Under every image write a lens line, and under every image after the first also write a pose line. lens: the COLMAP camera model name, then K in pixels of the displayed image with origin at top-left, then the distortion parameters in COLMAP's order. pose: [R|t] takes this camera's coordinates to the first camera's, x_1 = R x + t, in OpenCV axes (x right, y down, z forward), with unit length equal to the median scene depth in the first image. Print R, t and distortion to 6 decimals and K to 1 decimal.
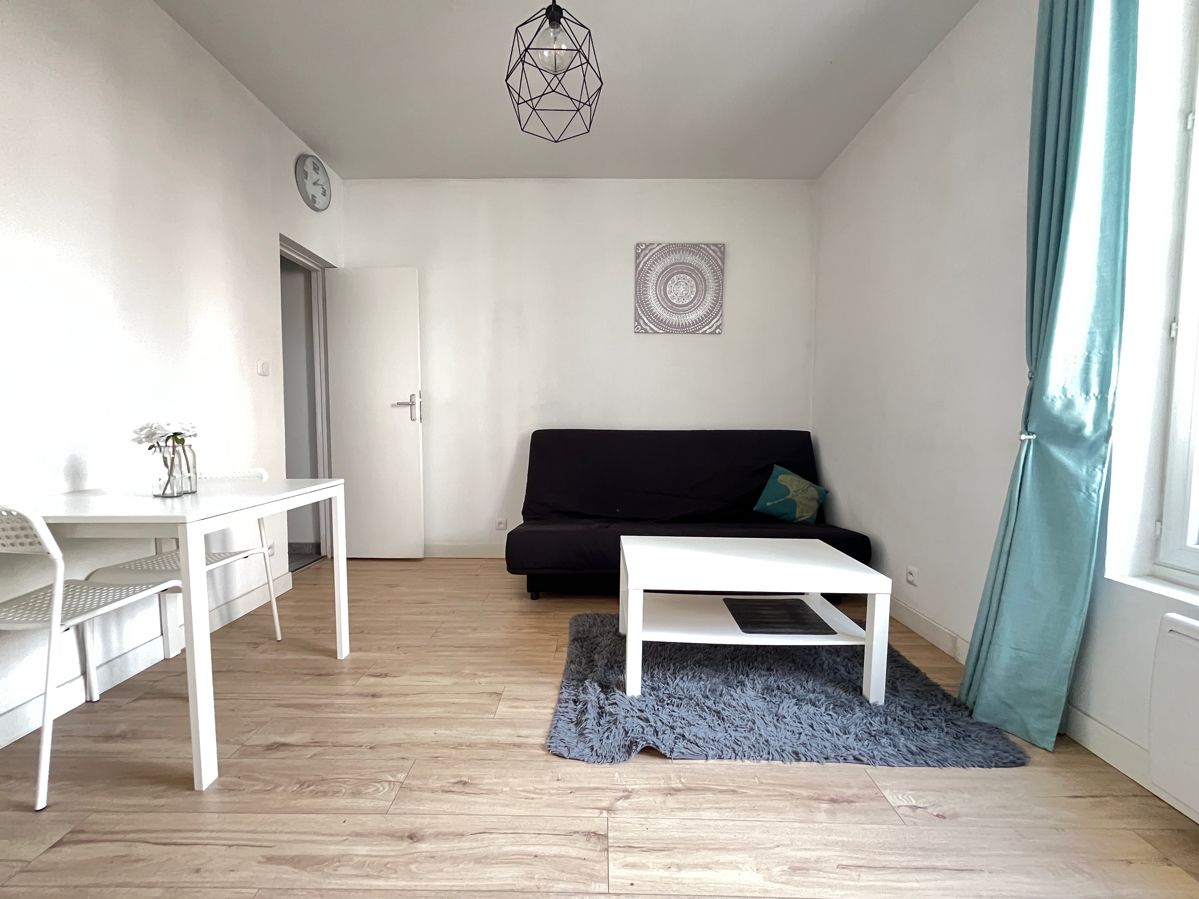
lens RADIAL K [[483.4, 0, 599.5], [0, 483.4, 449.5], [0, 0, 1]] dist [-0.002052, -0.000349]
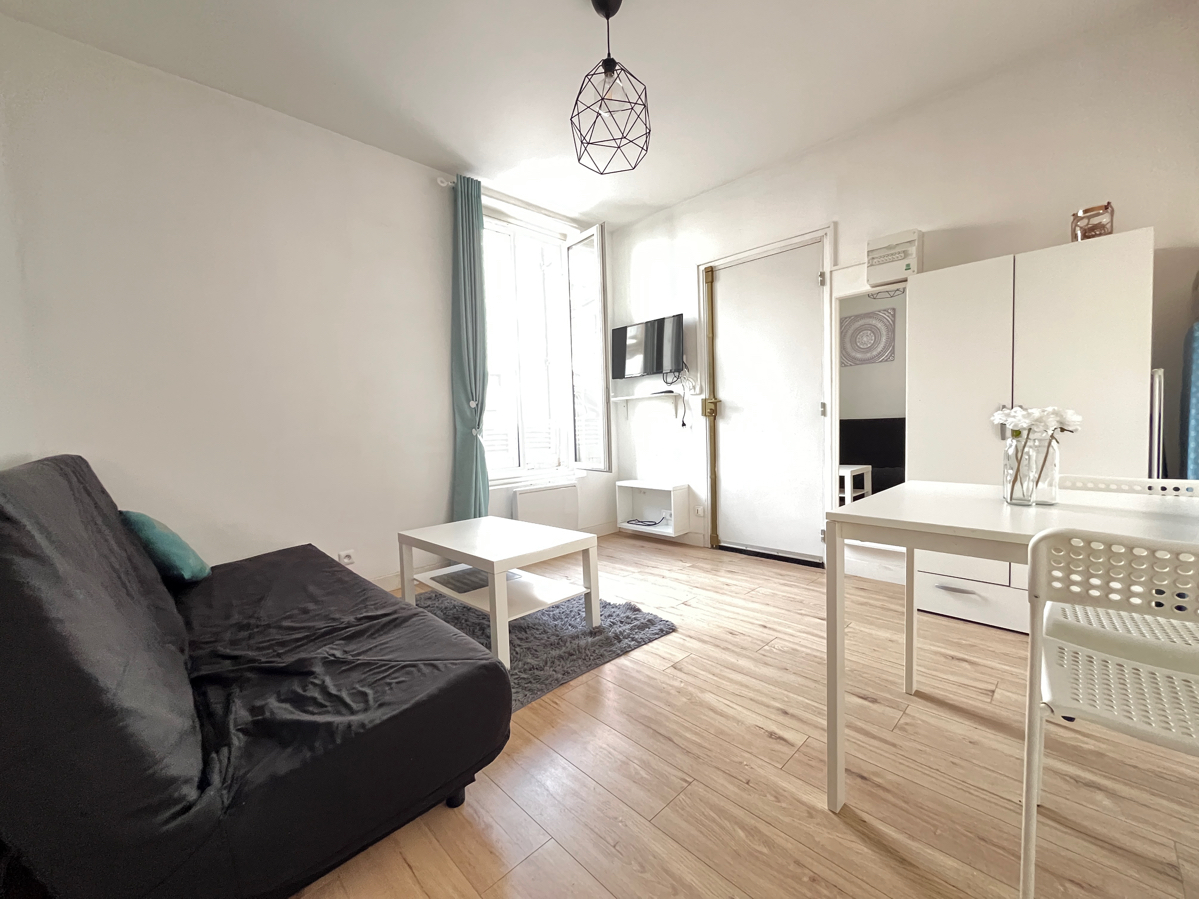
lens RADIAL K [[483.4, 0, 599.5], [0, 483.4, 449.5], [0, 0, 1]] dist [-0.002052, -0.000349]
pose [[-0.702330, -0.018520, 0.711611, -0.641780], [0.073695, 0.992398, 0.098561, -0.077730], [-0.708027, 0.121665, -0.695626, 1.358845]]
